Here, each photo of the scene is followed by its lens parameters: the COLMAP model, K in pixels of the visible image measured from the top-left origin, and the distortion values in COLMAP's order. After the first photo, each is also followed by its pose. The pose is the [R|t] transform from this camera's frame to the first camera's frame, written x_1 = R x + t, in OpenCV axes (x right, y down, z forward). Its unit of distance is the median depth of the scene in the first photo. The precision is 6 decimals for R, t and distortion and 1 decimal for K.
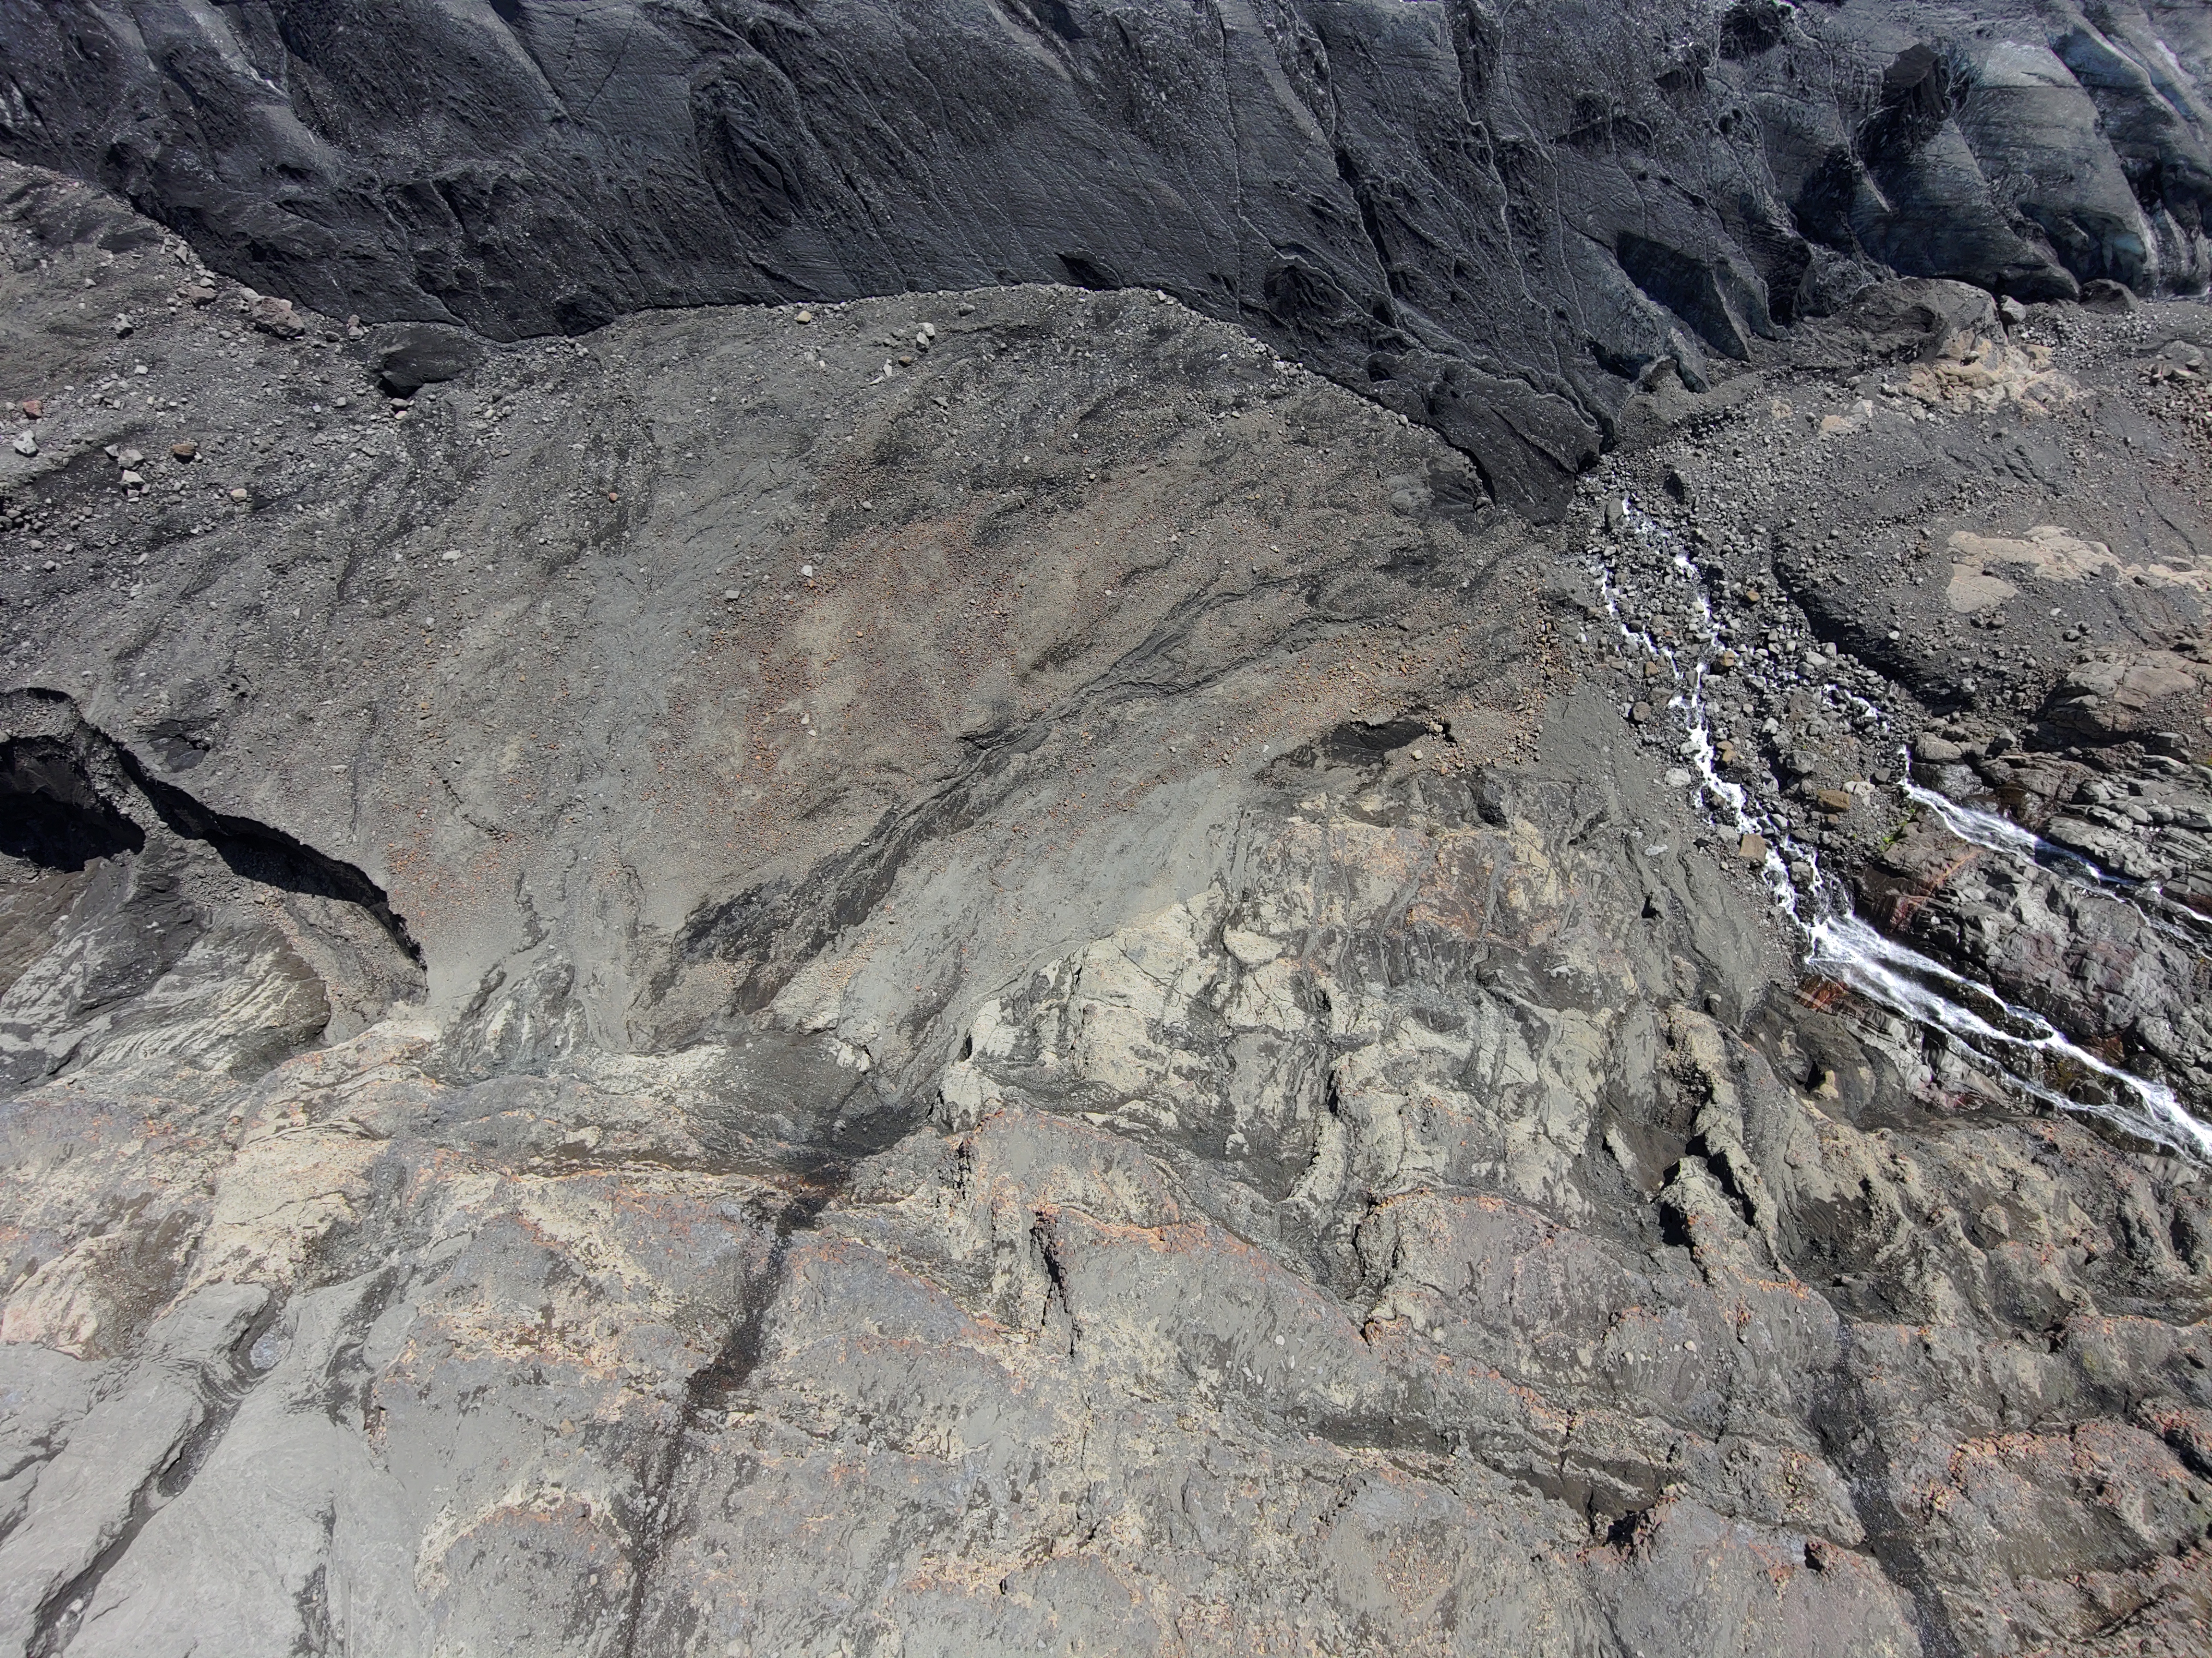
lens RADIAL K [[1362.8, 0, 1120.1], [0, 1362.8, 824.1], [0, 0, 1]] dist [0.108010, -0.148808]
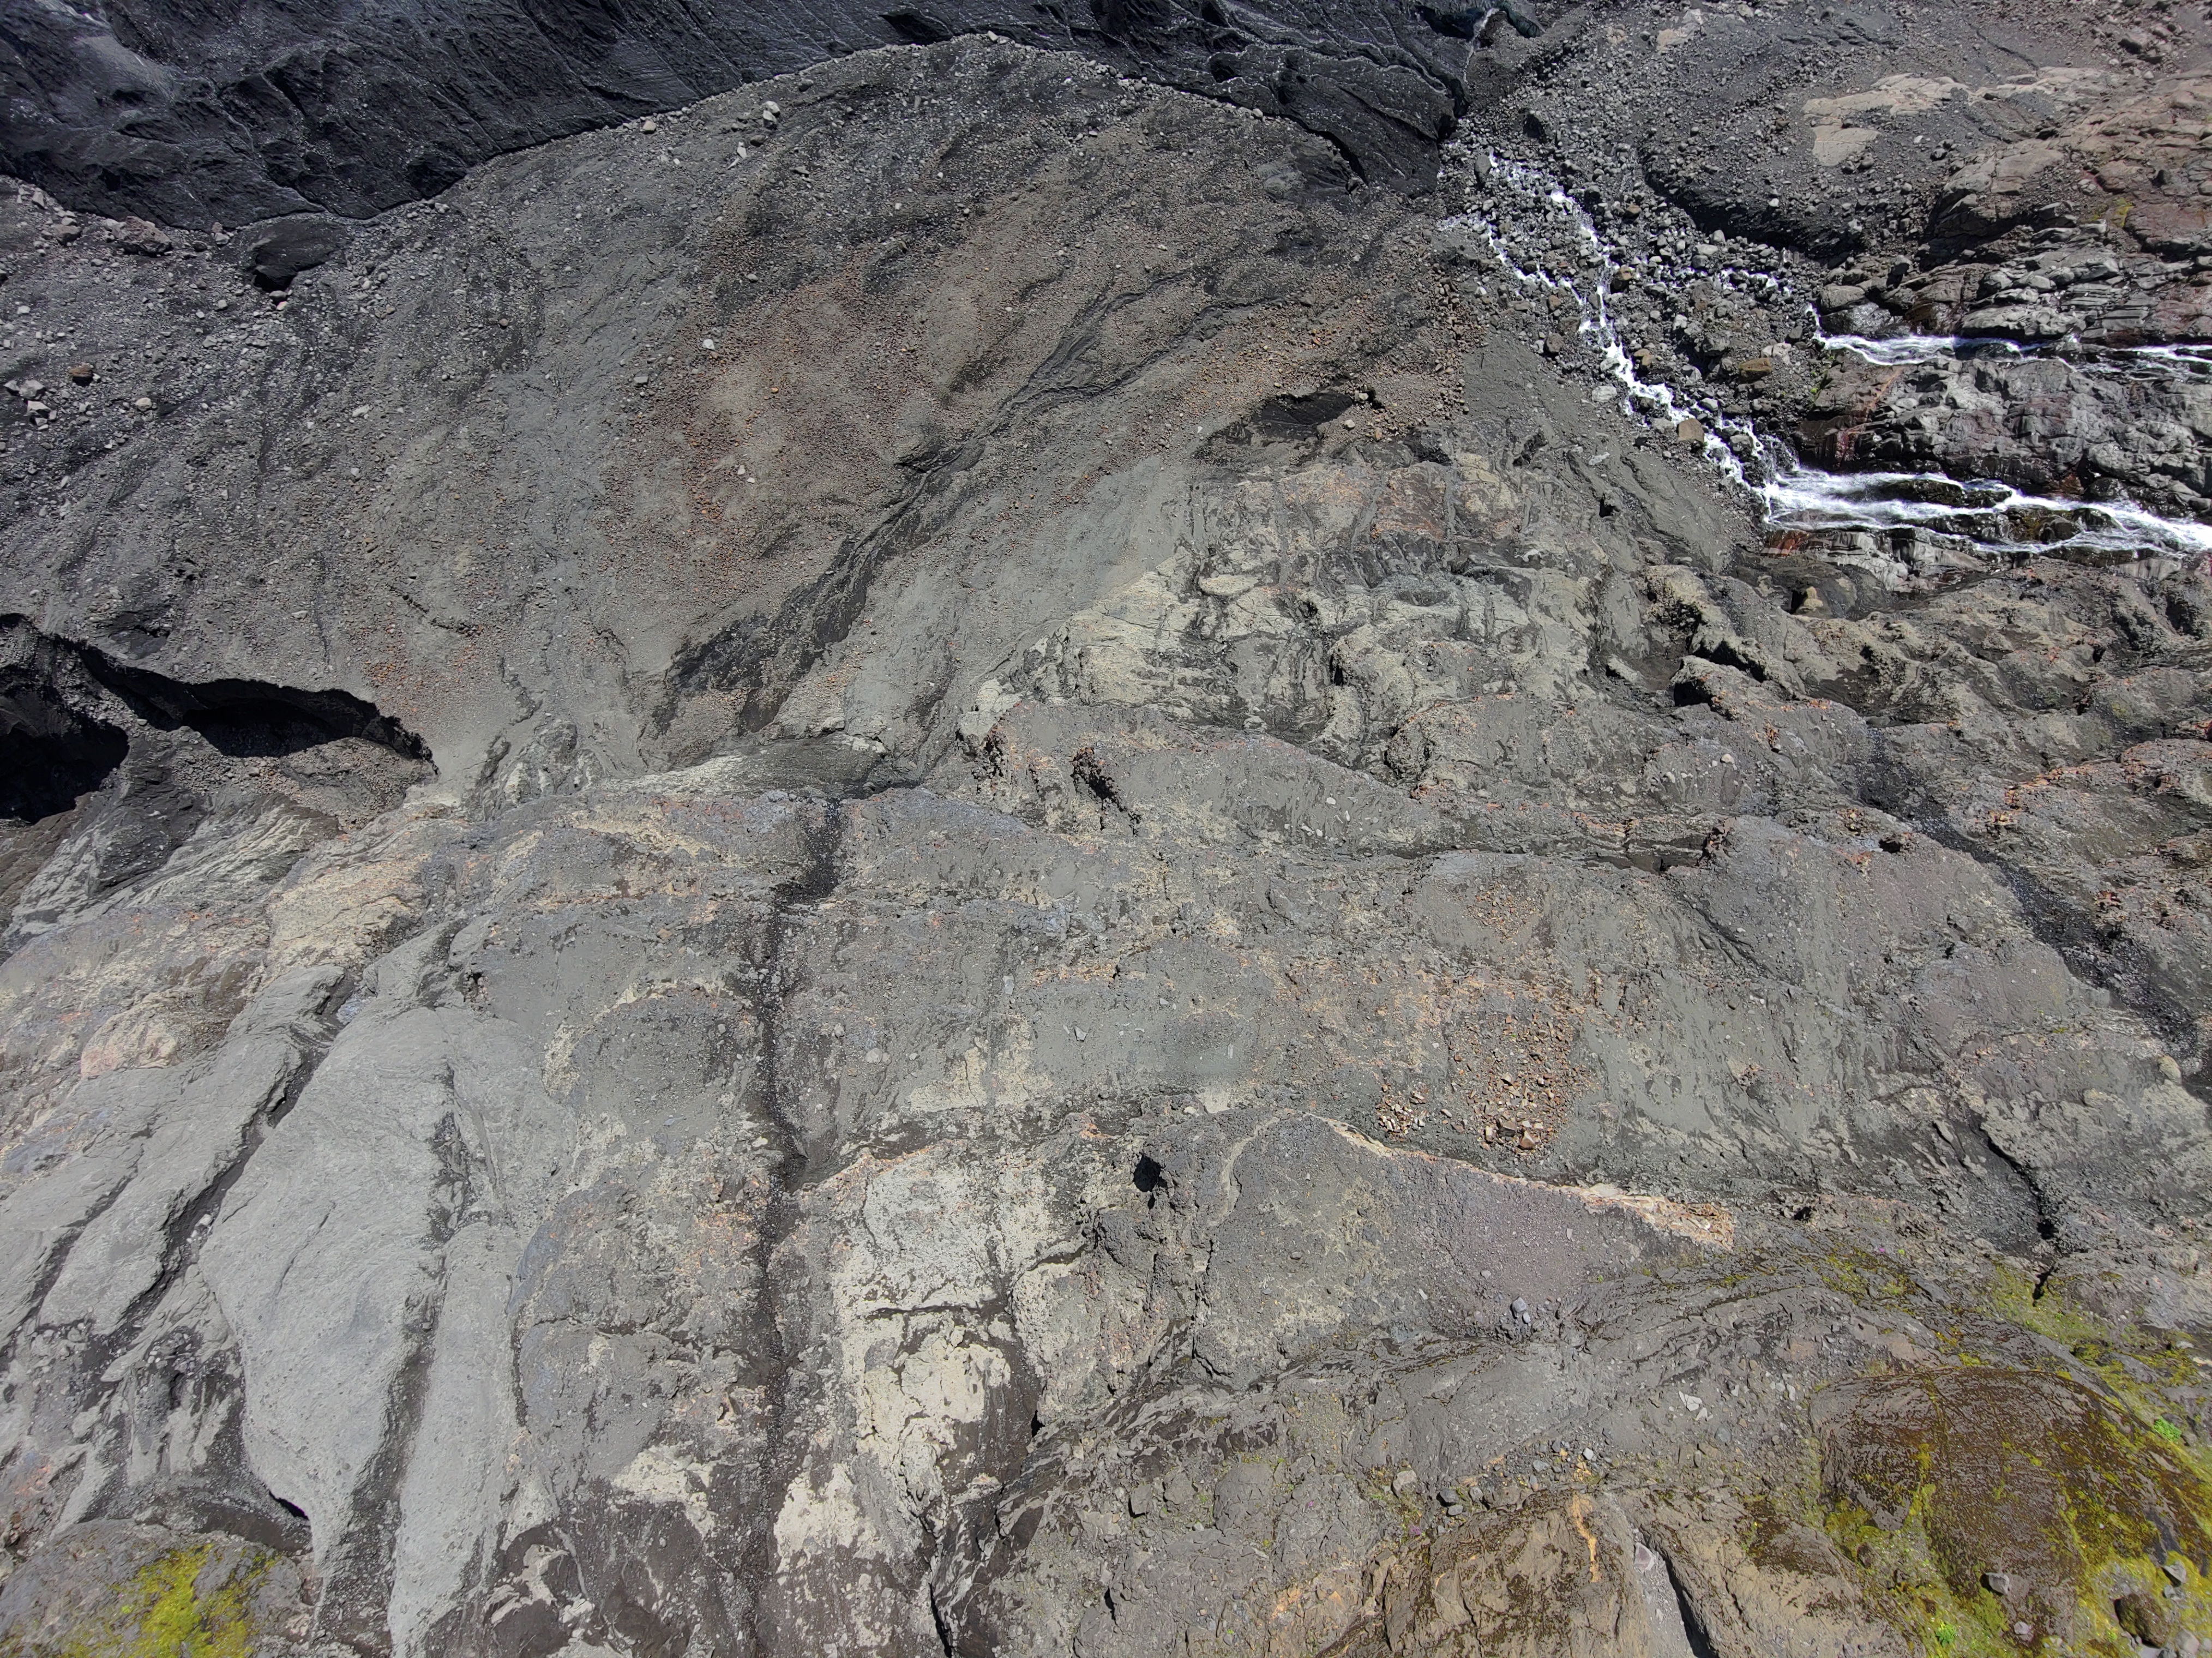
lens RADIAL K [[1364.0, 0, 1119.6], [0, 1364.0, 825.1], [0, 0, 1]] dist [0.105895, -0.147886]
pose [[0.971537, -0.236413, 0.014997, -0.035320], [0.236437, 0.971647, 0.000220, 0.221481], [-0.014624, 0.003332, 0.999888, -0.008255]]
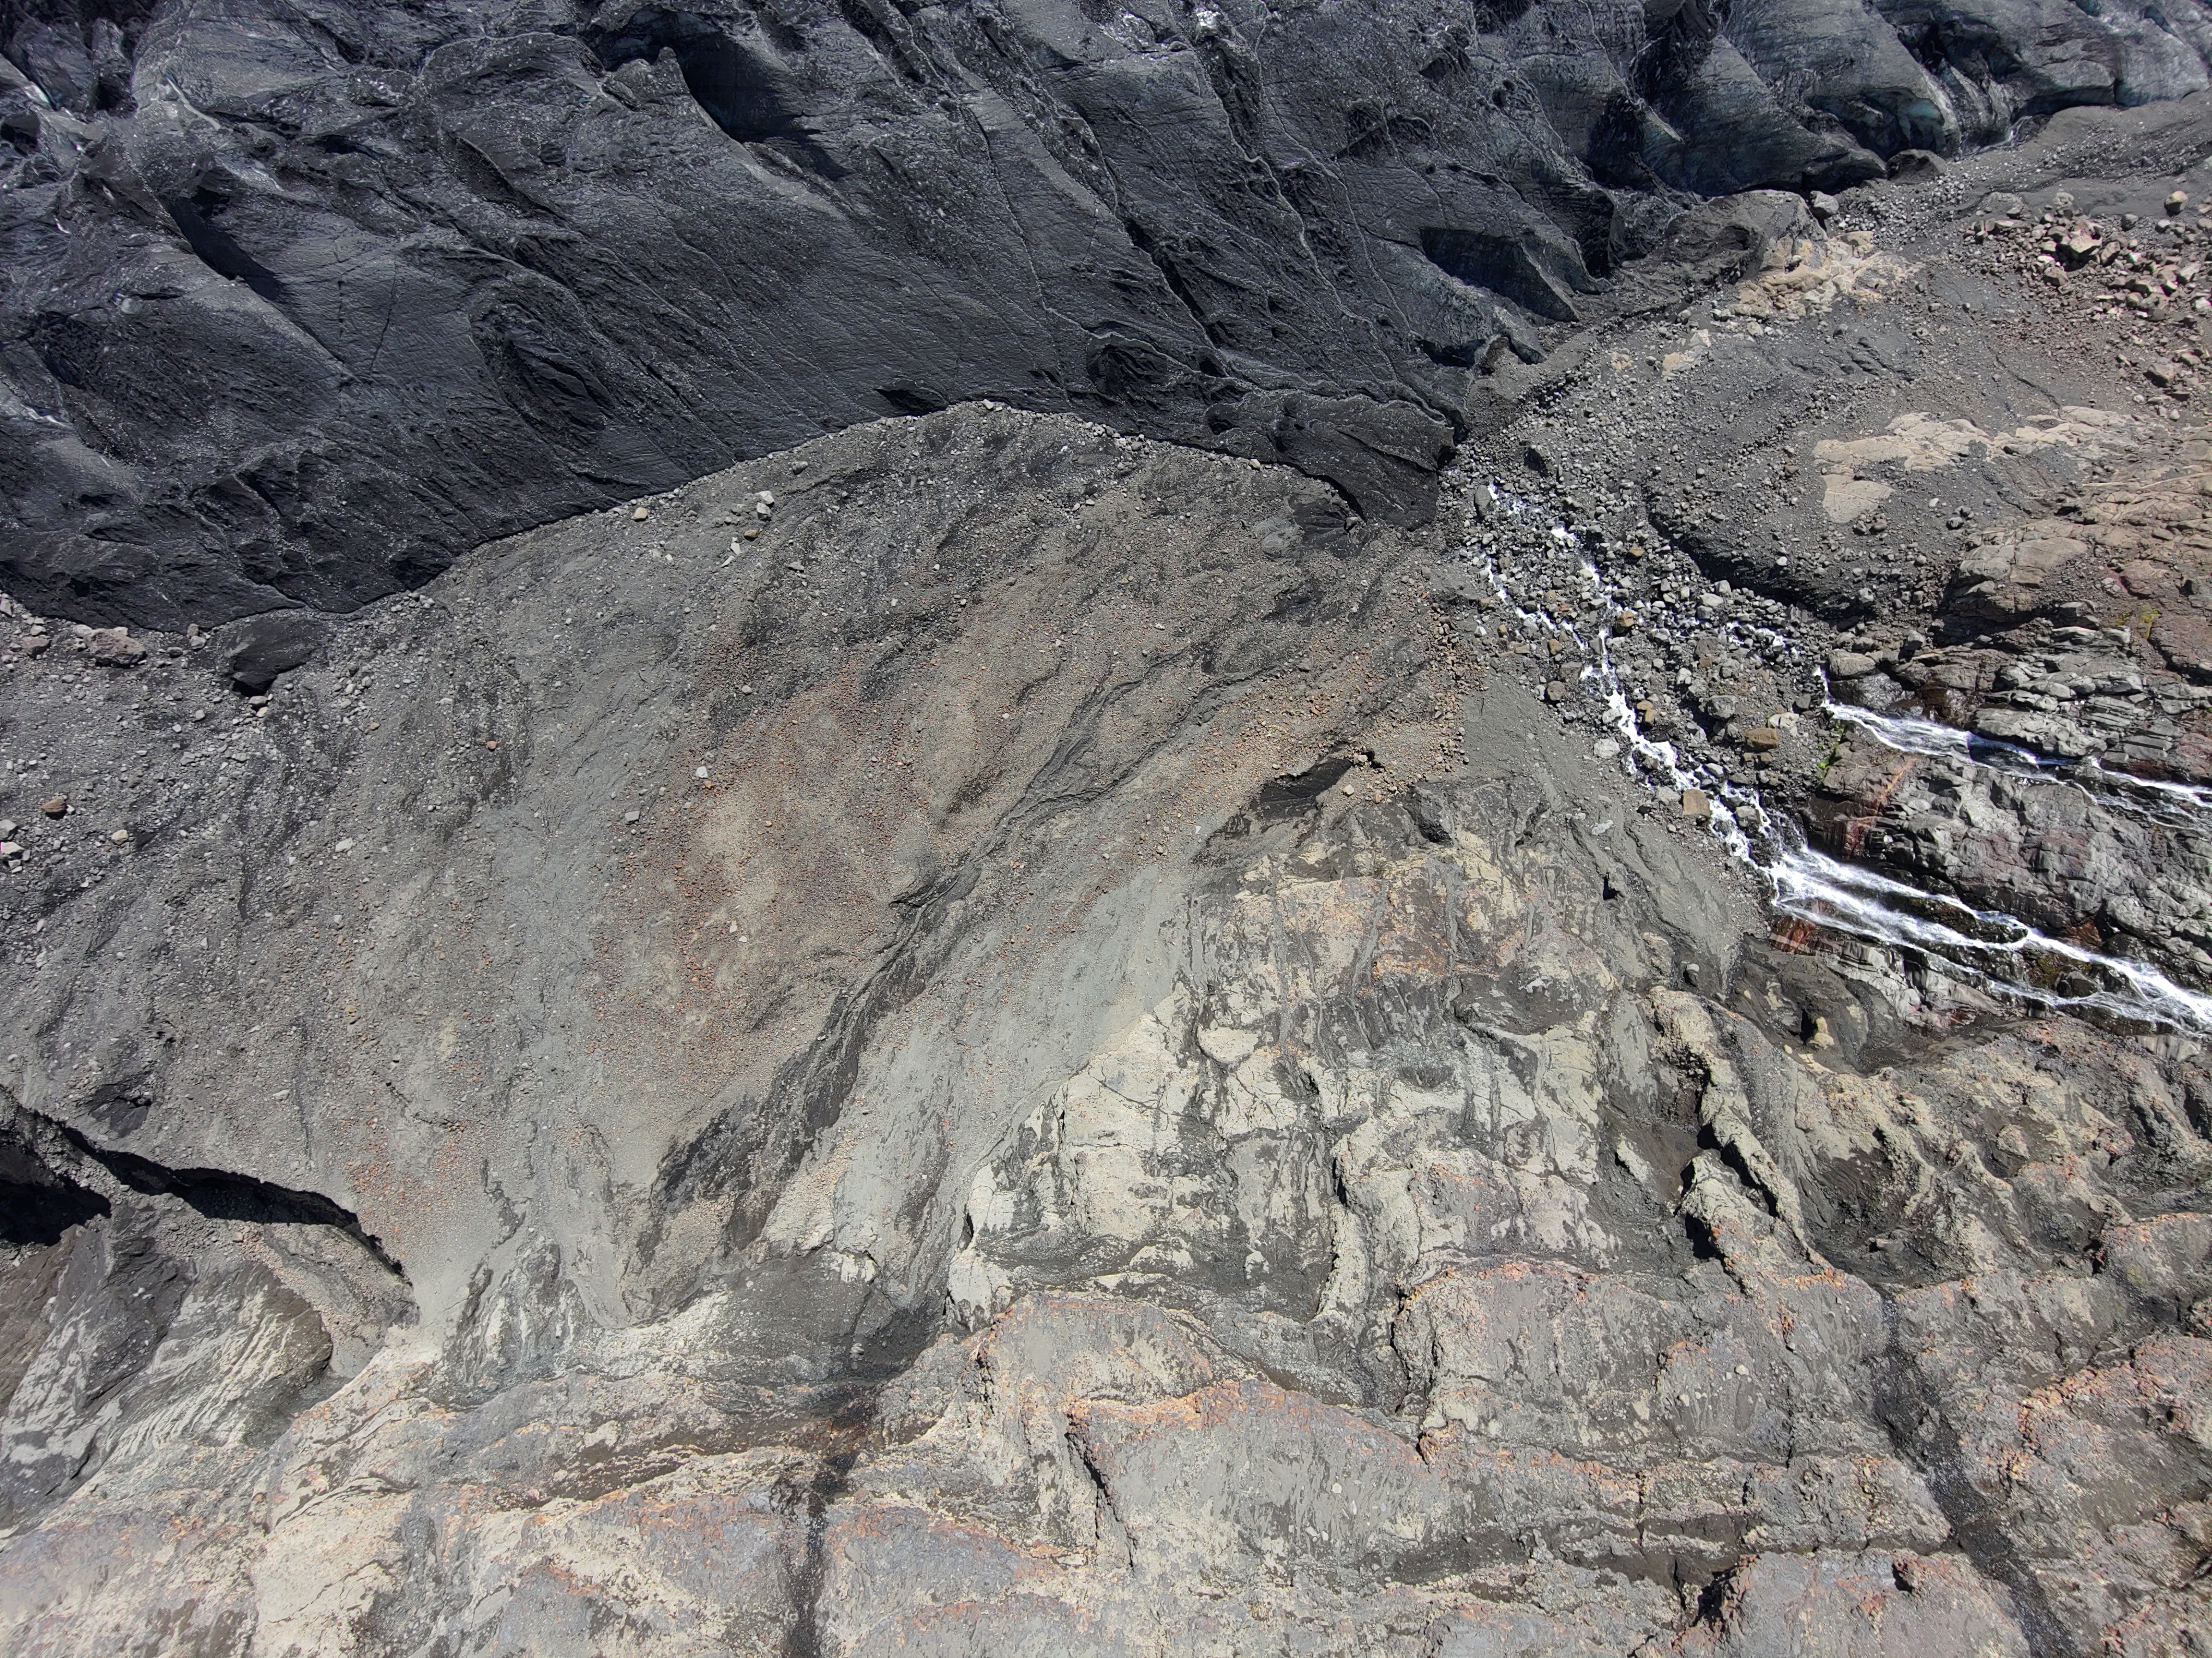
lens RADIAL K [[1363.8, 0, 1119.0], [0, 1363.8, 825.0], [0, 0, 1]] dist [0.110499, -0.153069]
pose [[0.971096, -0.238300, 0.013652, 0.040163], [0.238296, 0.971191, 0.001947, -0.077347], [-0.013723, 0.001363, 0.999905, 0.008132]]
